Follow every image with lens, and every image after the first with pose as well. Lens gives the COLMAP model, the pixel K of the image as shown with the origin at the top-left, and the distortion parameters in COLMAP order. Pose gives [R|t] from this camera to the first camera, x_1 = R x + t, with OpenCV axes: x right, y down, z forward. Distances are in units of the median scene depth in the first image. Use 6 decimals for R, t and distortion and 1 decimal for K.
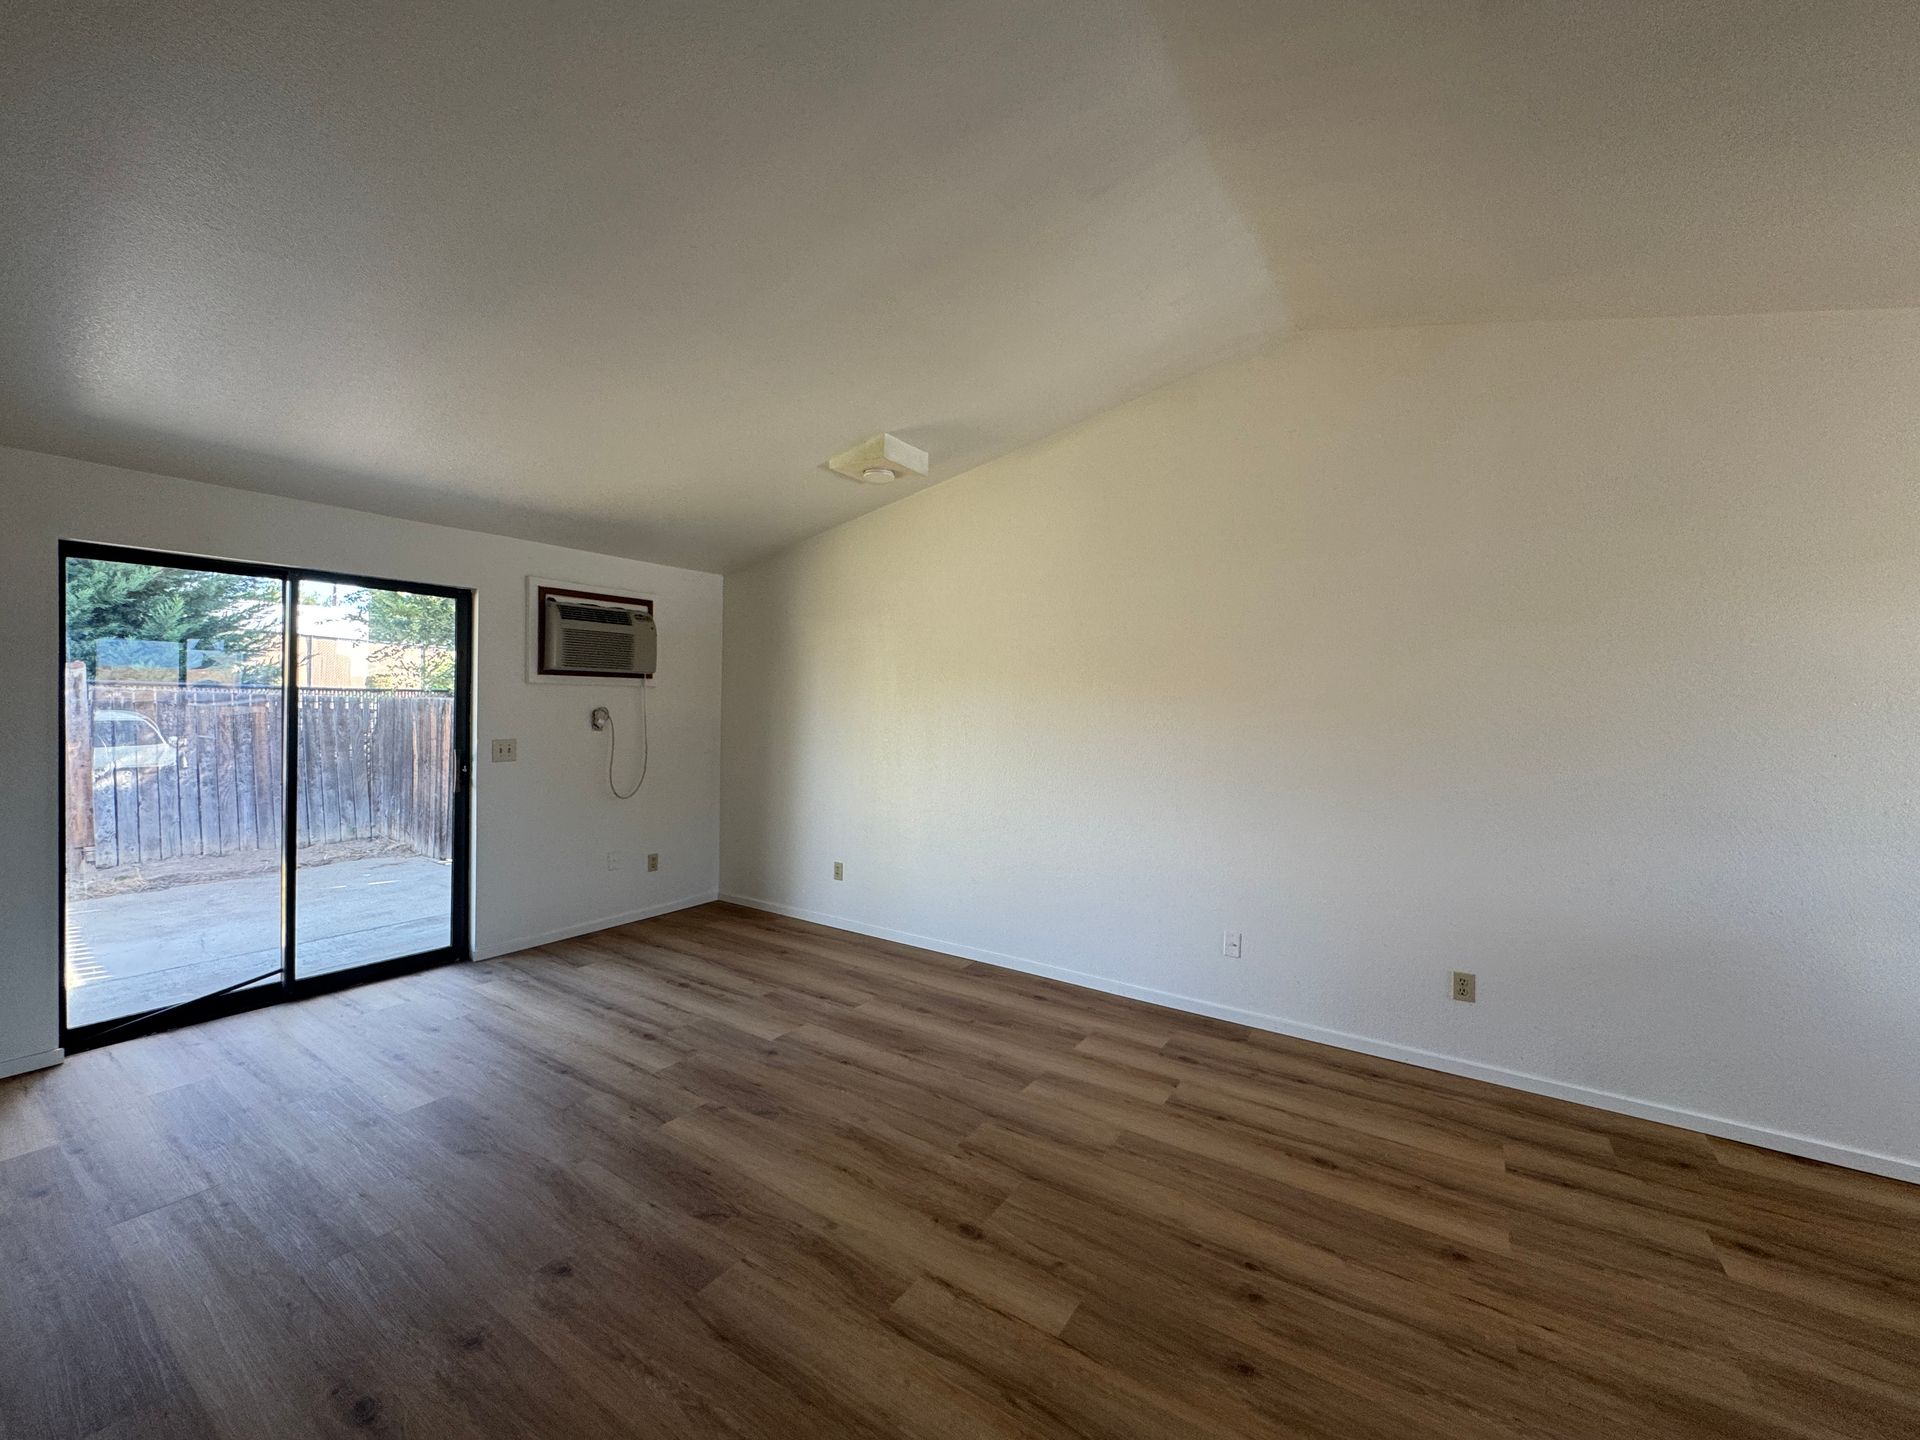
lens RADIAL K [[761.7, 0, 960.0], [0, 761.7, 720.0], [0, 0, 1]] dist [0.000800, 0.000034]
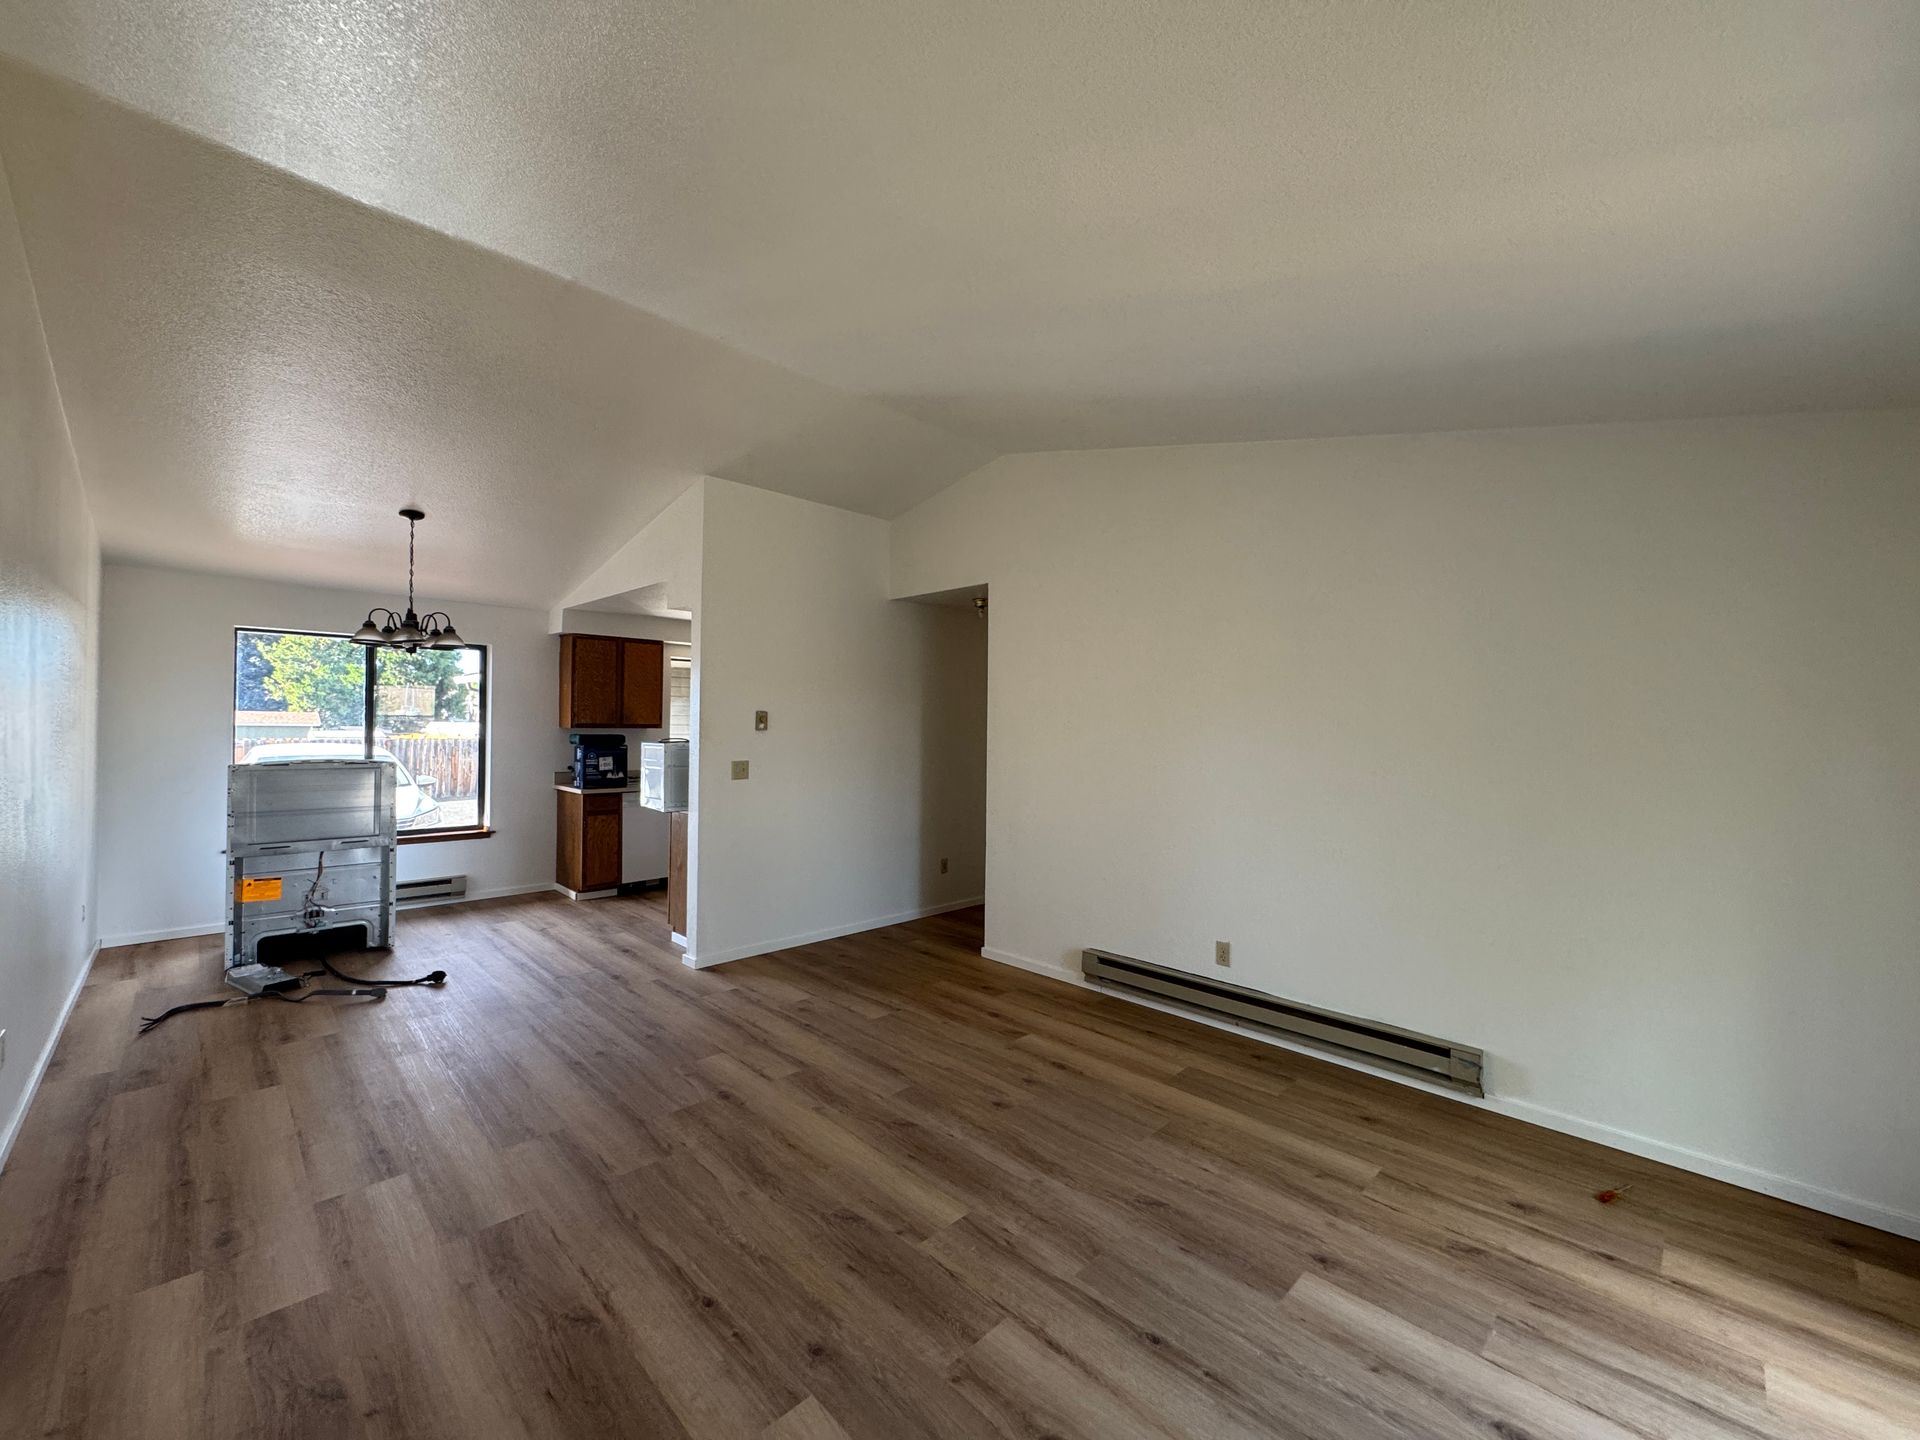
lens RADIAL K [[761.7, 0, 960.0], [0, 761.7, 720.0], [0, 0, 1]] dist [0.000800, 0.000034]
pose [[-0.978686, -0.031250, 0.202970, -0.530074], [-0.027887, 0.999423, 0.019409, -0.041121], [-0.203459, 0.013335, -0.978993, 1.799453]]
